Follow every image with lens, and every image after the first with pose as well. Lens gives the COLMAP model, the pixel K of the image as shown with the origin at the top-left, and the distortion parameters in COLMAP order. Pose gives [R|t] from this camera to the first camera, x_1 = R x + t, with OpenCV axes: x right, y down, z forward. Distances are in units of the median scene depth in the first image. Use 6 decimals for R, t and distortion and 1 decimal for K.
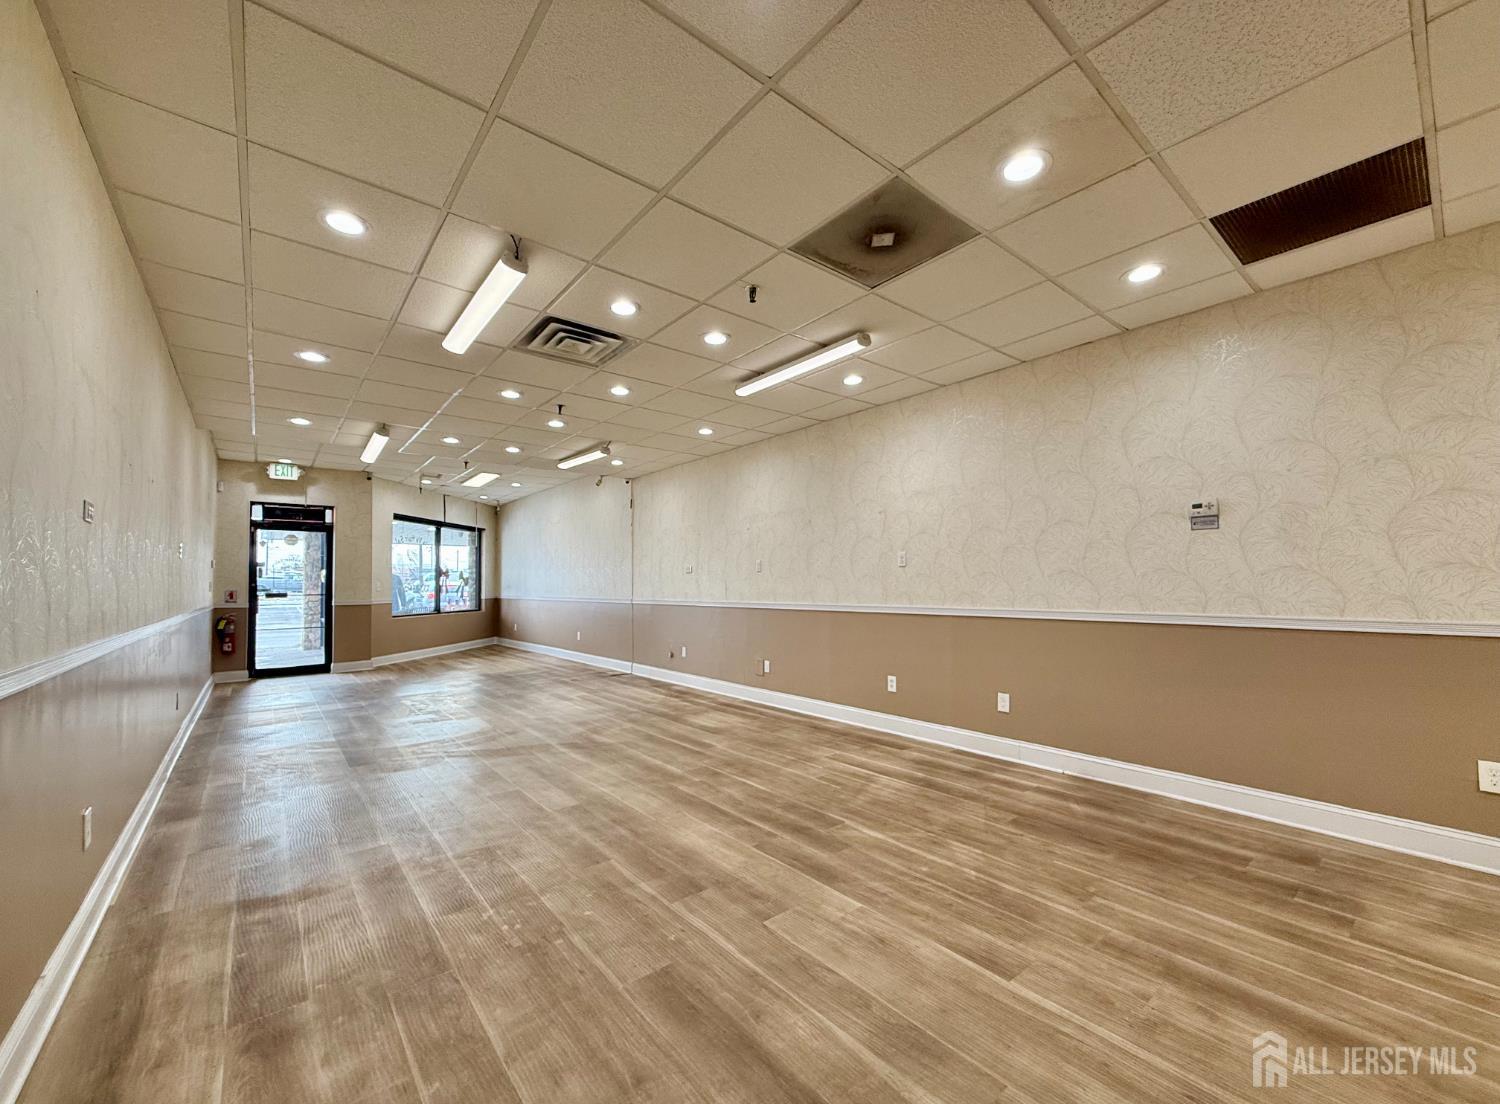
lens RADIAL K [[600.3, 0, 745.1], [0, 600.3, 558.9], [0, 0, 1]] dist [0.000739, 0.000026]
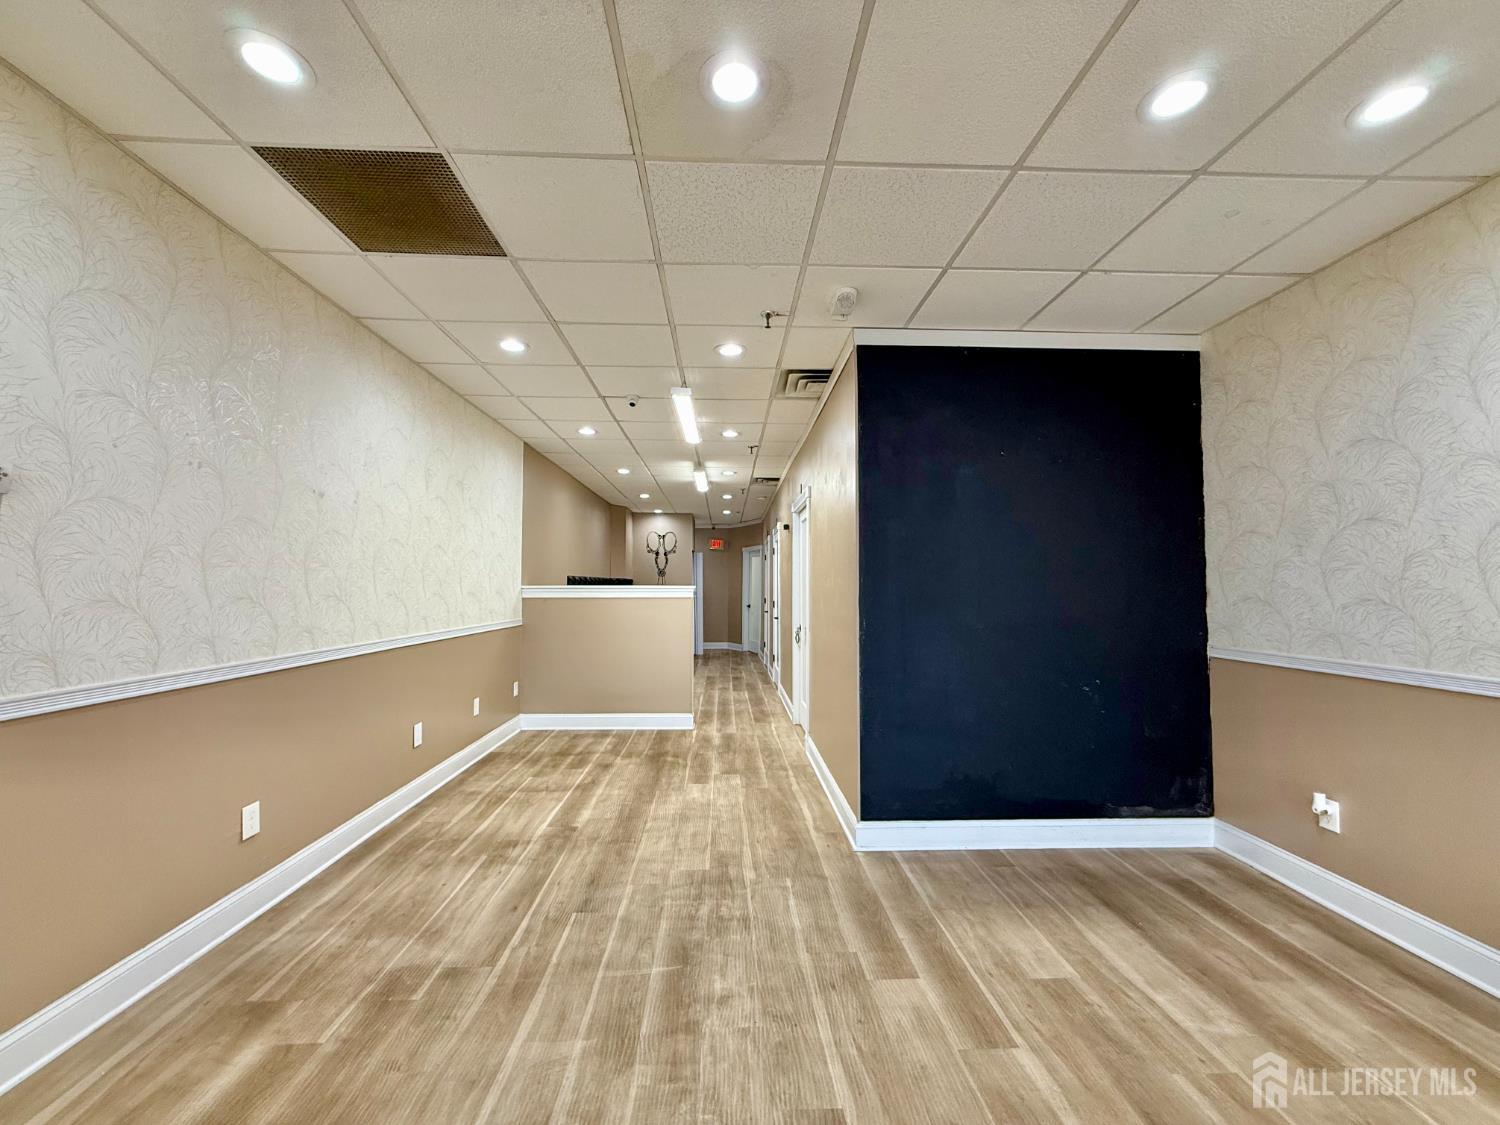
lens RADIAL K [[600.3, 0, 748.4], [0, 600.3, 555.7], [0, 0, 1]] dist [0.000739, 0.000026]
pose [[-0.800563, 0.037683, 0.598062, 0.011145], [-0.020088, 0.995772, -0.089633, 0.010290], [-0.598912, -0.083771, -0.796422, 1.327887]]
